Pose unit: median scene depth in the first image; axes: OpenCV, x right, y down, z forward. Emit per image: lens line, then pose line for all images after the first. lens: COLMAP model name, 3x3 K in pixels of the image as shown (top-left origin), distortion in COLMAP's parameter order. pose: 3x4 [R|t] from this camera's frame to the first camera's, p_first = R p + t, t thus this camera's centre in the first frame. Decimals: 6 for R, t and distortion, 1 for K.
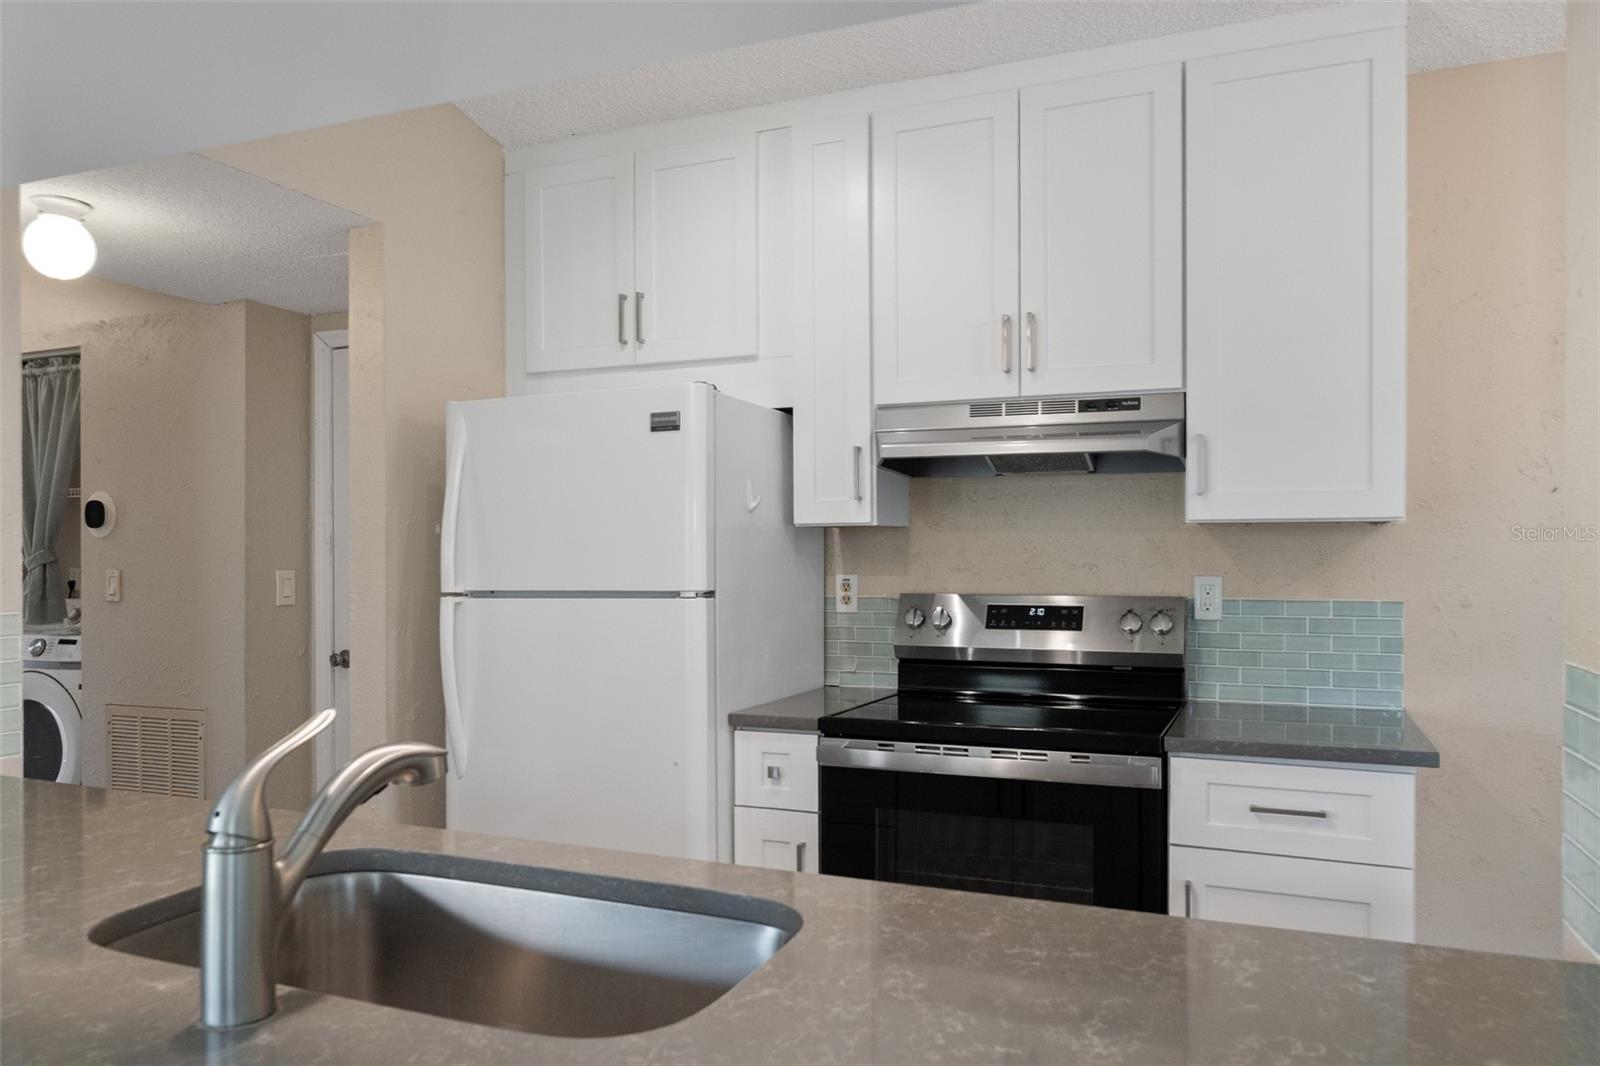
lens RADIAL K [[1091.1, 0, 801.7], [0, 1091.1, 560.5], [0, 0, 1]] dist [0.005751, -0.000903]
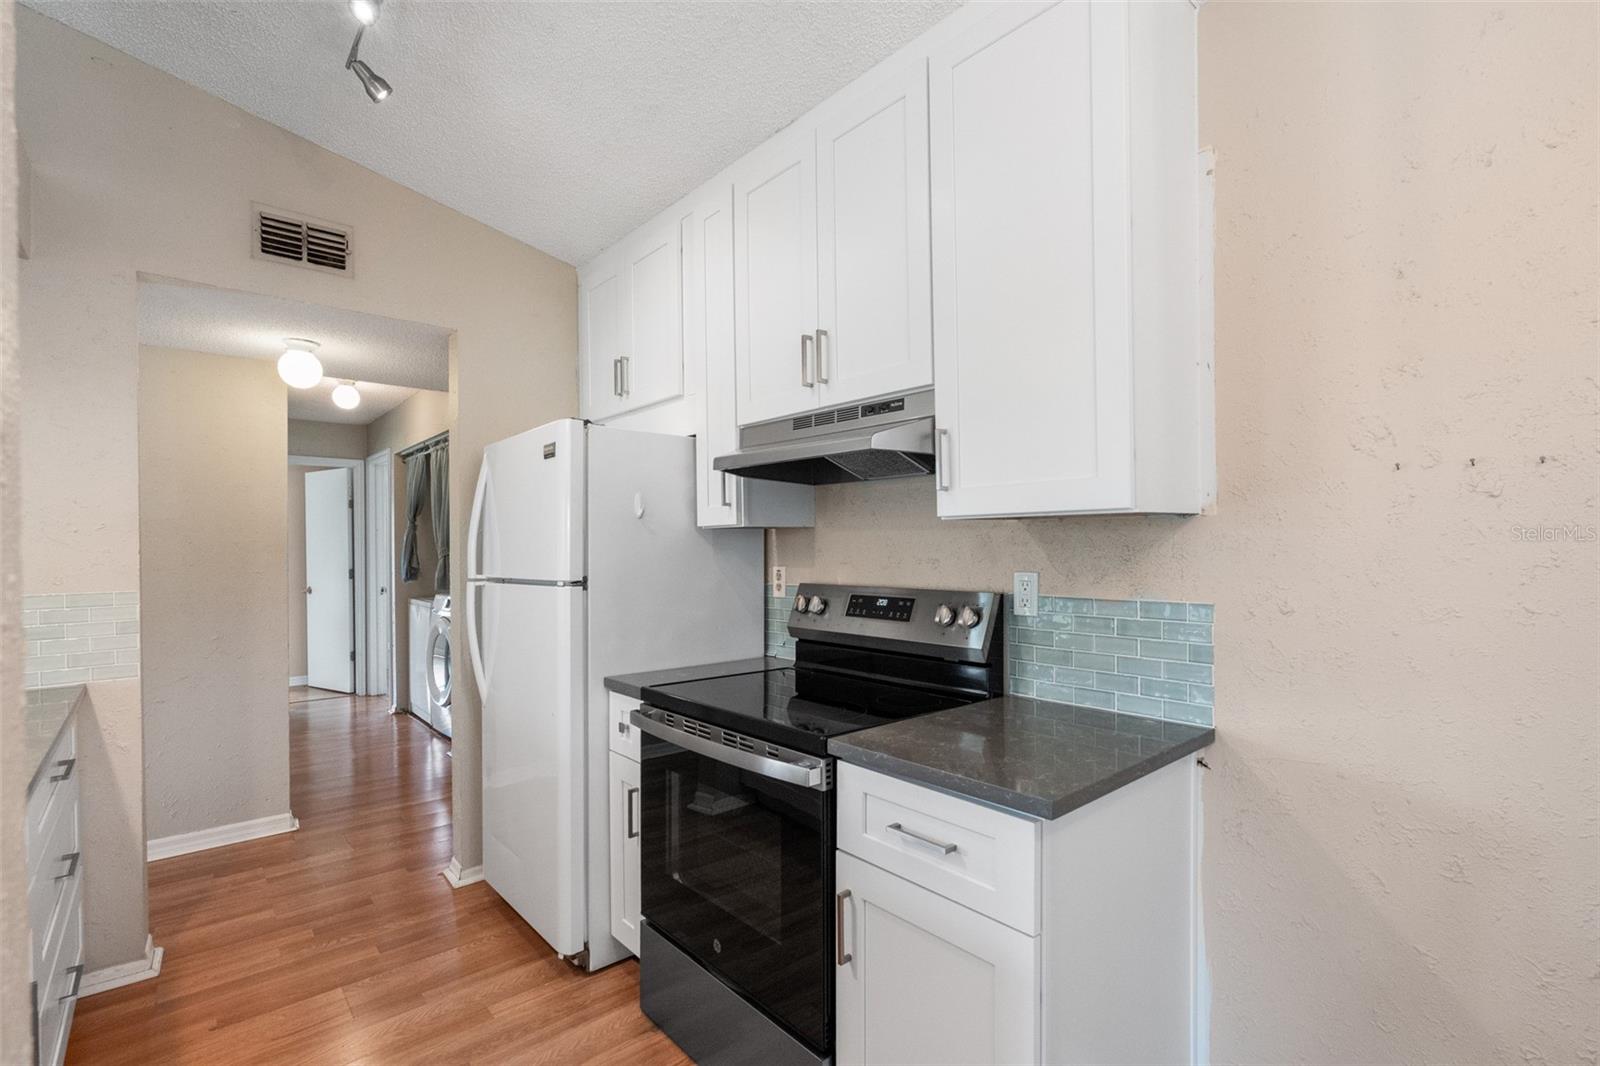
lens RADIAL K [[714.6, 0, 800.3], [0, 714.6, 548.6], [0, 0, 1]] dist [-0.000599, 0.000096]
pose [[0.903834, -0.004715, -0.427857, 0.479571], [0.004893, 0.999988, -0.000685, -0.007732], [0.427855, -0.001474, 0.903846, 0.333550]]
